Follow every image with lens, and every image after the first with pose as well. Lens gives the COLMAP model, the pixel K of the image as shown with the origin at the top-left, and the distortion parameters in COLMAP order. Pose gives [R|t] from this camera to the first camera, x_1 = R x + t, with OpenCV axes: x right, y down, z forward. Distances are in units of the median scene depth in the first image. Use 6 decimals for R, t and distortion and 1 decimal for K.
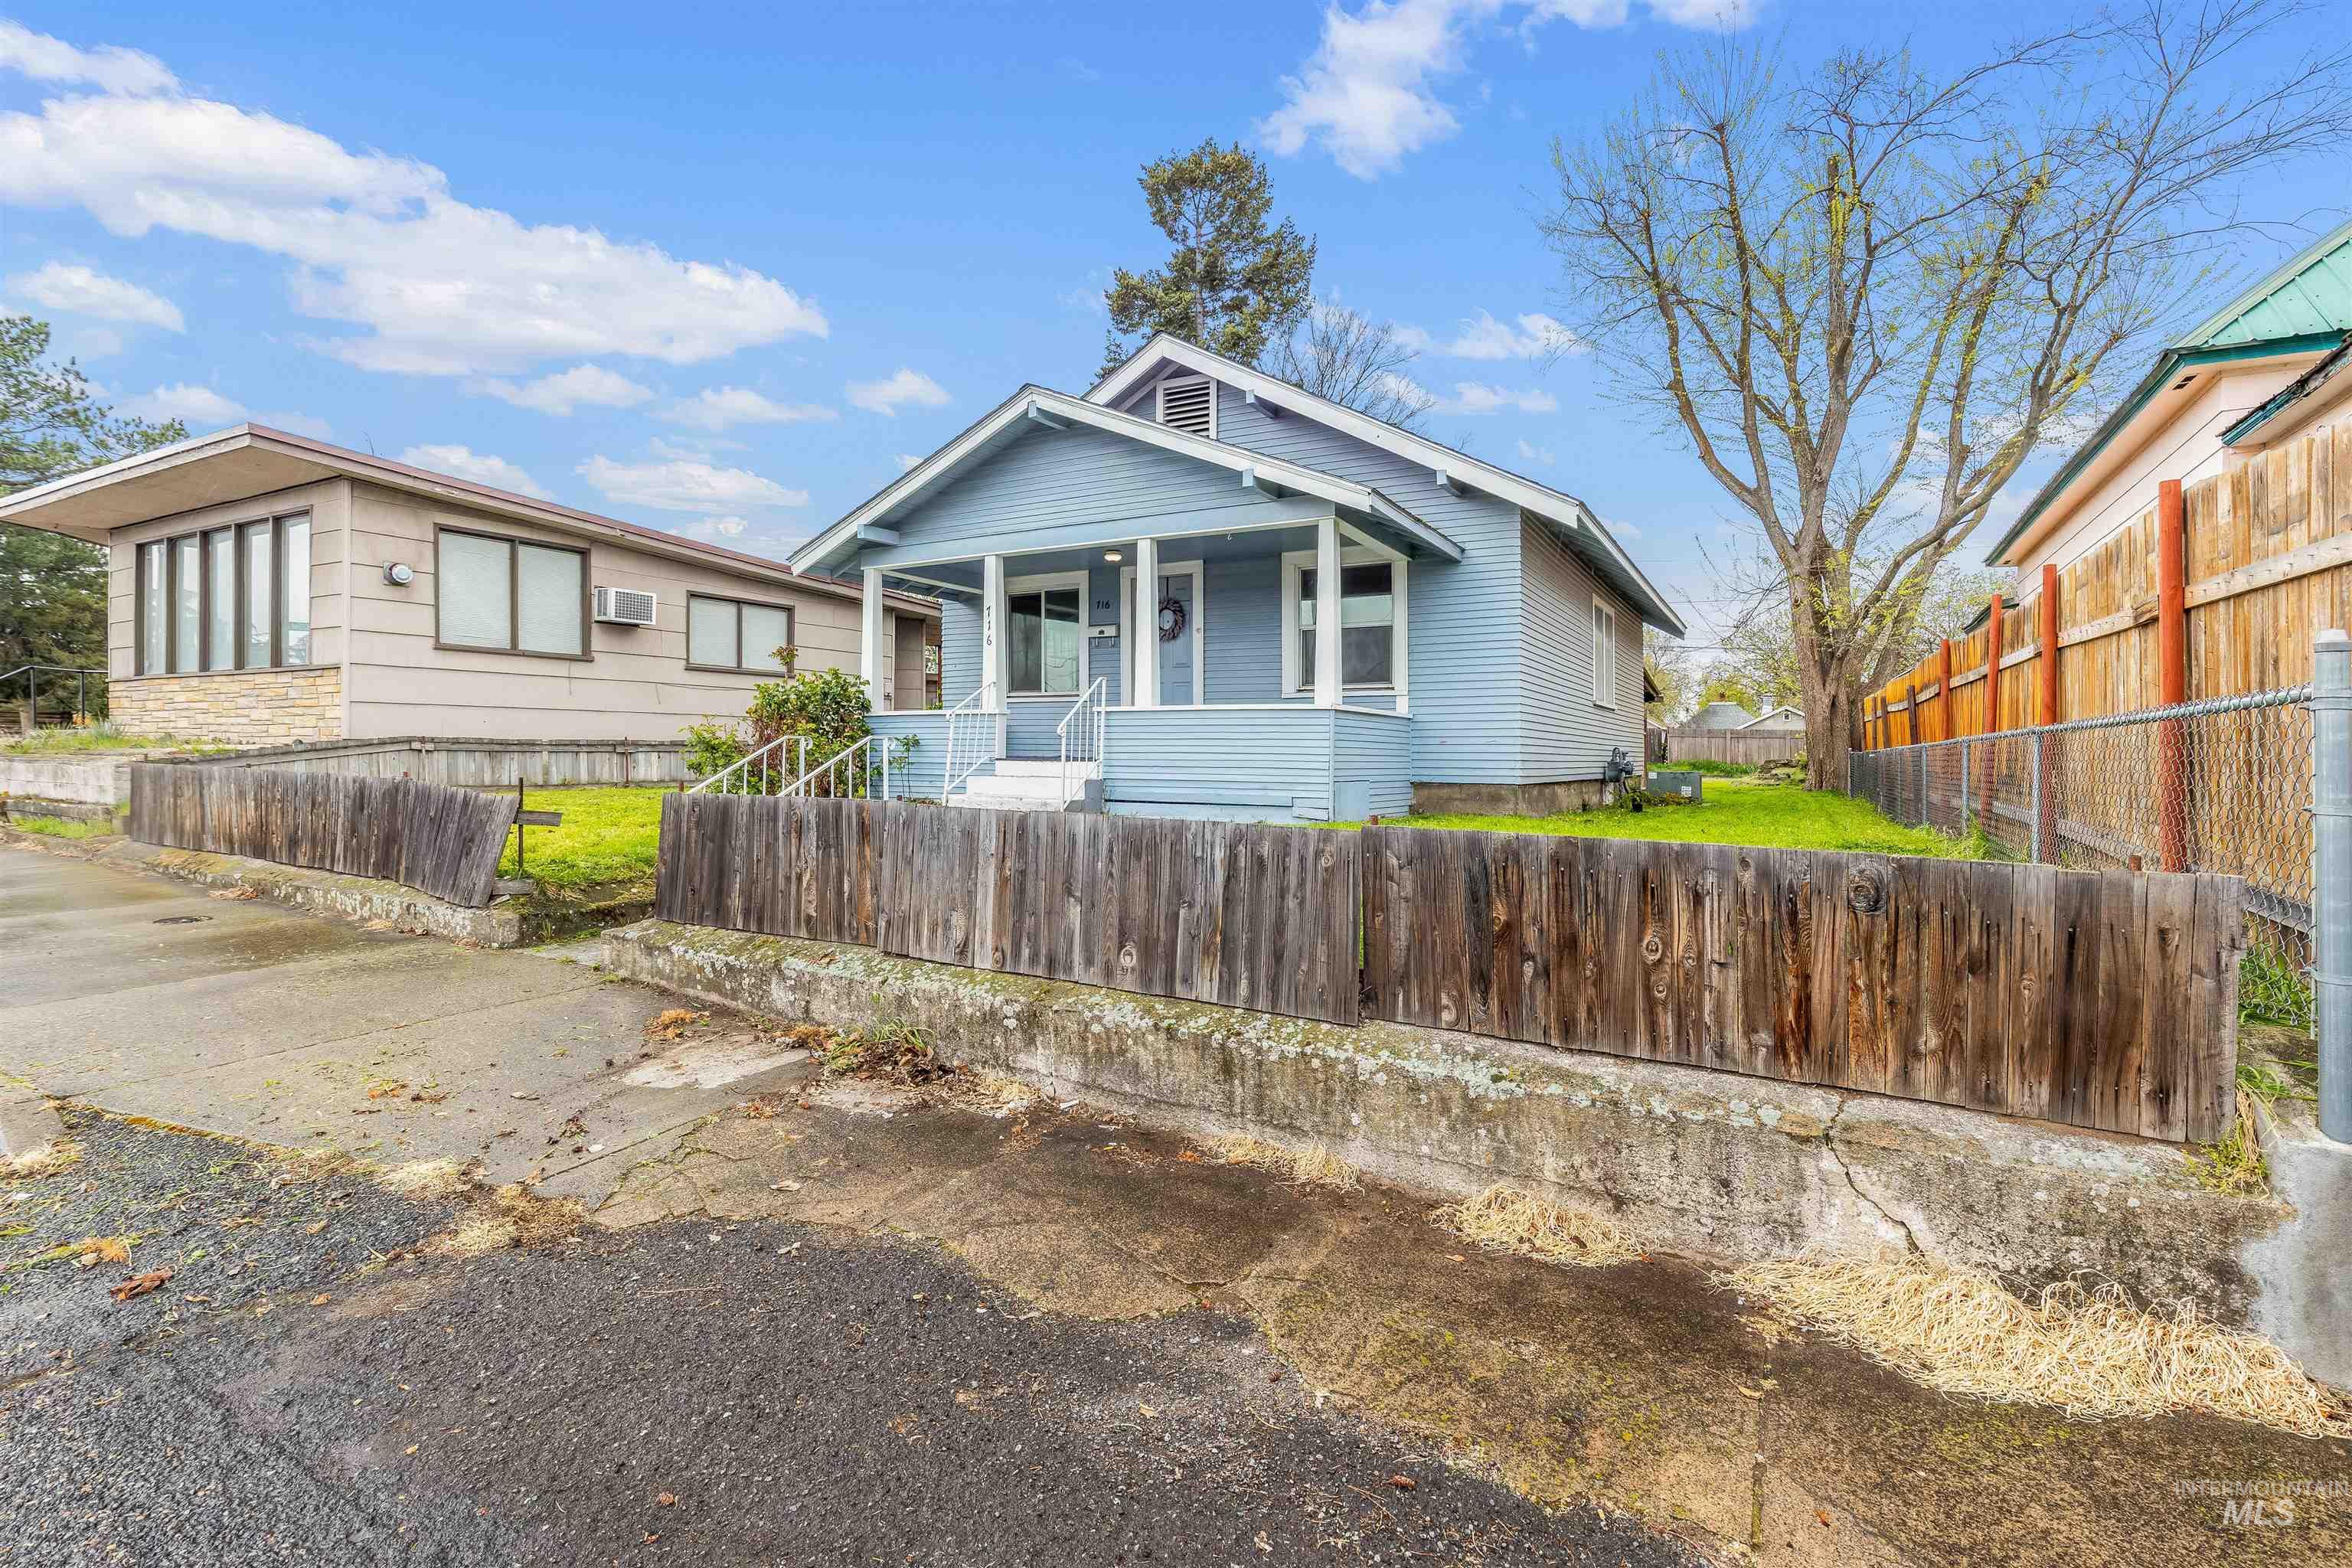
lens RADIAL K [[1036.4, 0, 1298.4], [0, 1036.4, 754.2], [0, 0, 1]] dist [0.001466, -0.000836]
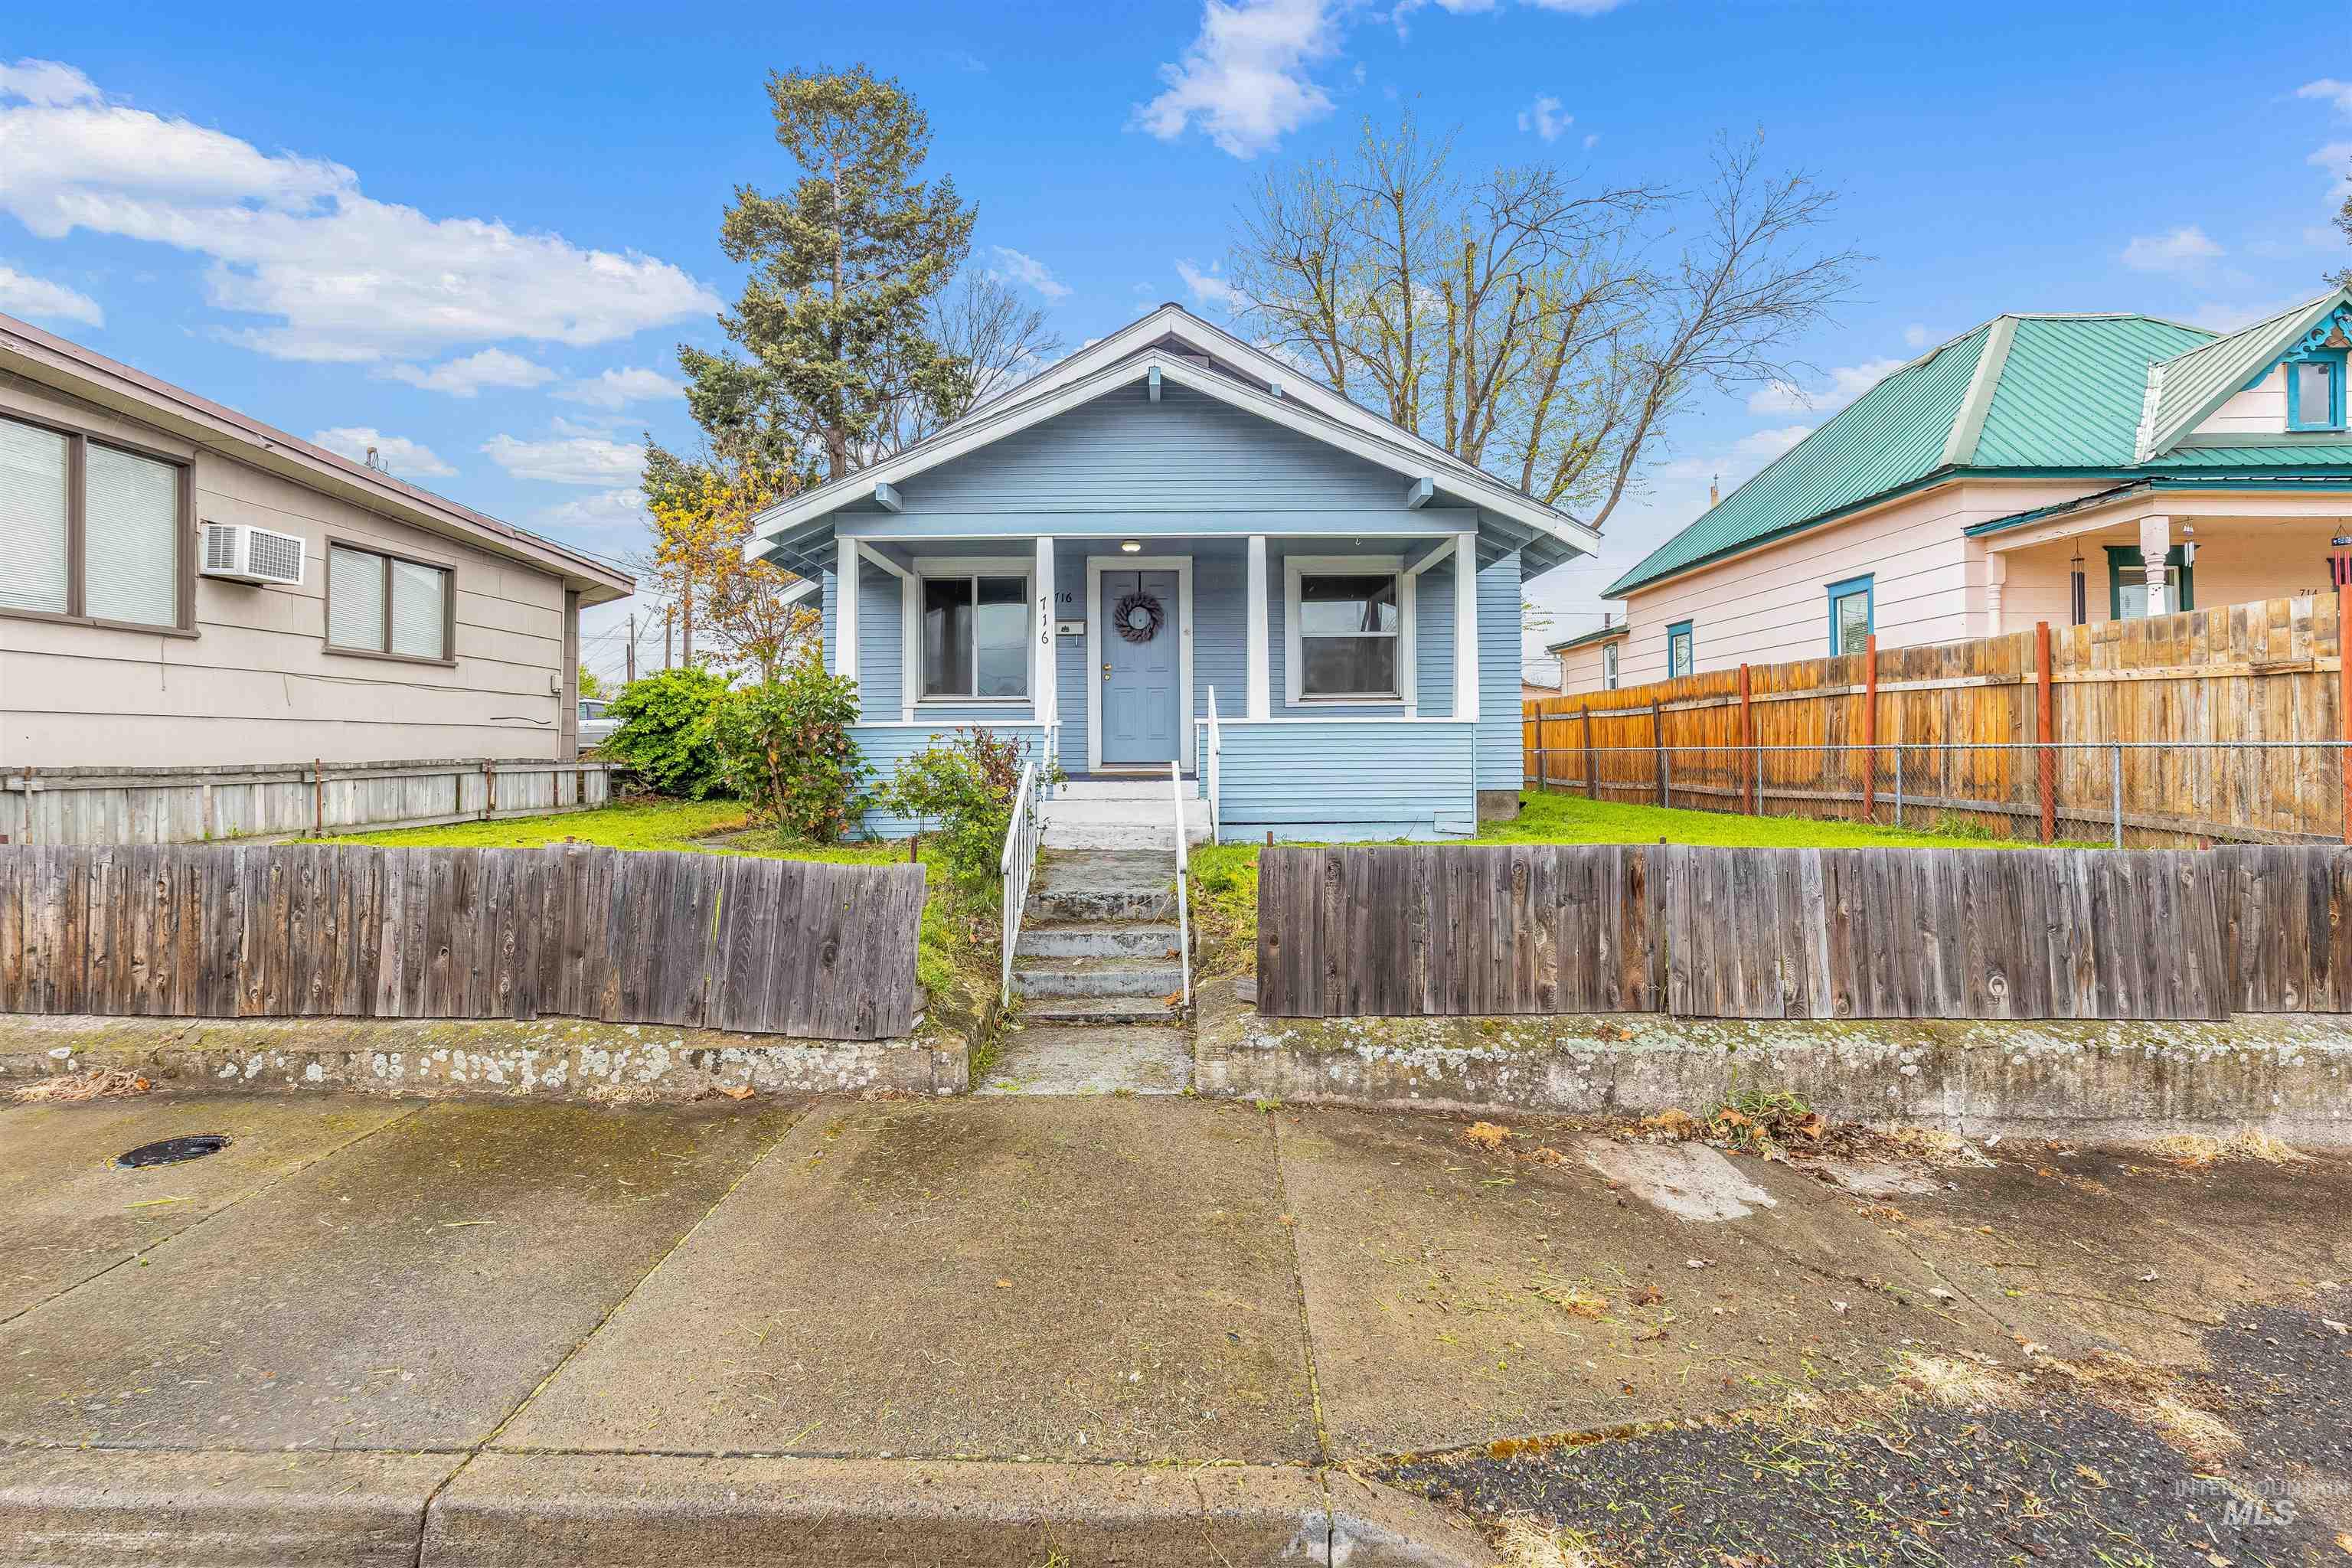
lens RADIAL K [[1036.4, 0, 1215.6], [0, 1036.4, 736.6], [0, 0, 1]] dist [0.001466, -0.000836]
pose [[0.880987, -0.008142, 0.473070, -1.172030], [0.012995, 0.999891, -0.006991, -0.046899], [-0.472962, 0.012306, 0.880997, 0.407835]]
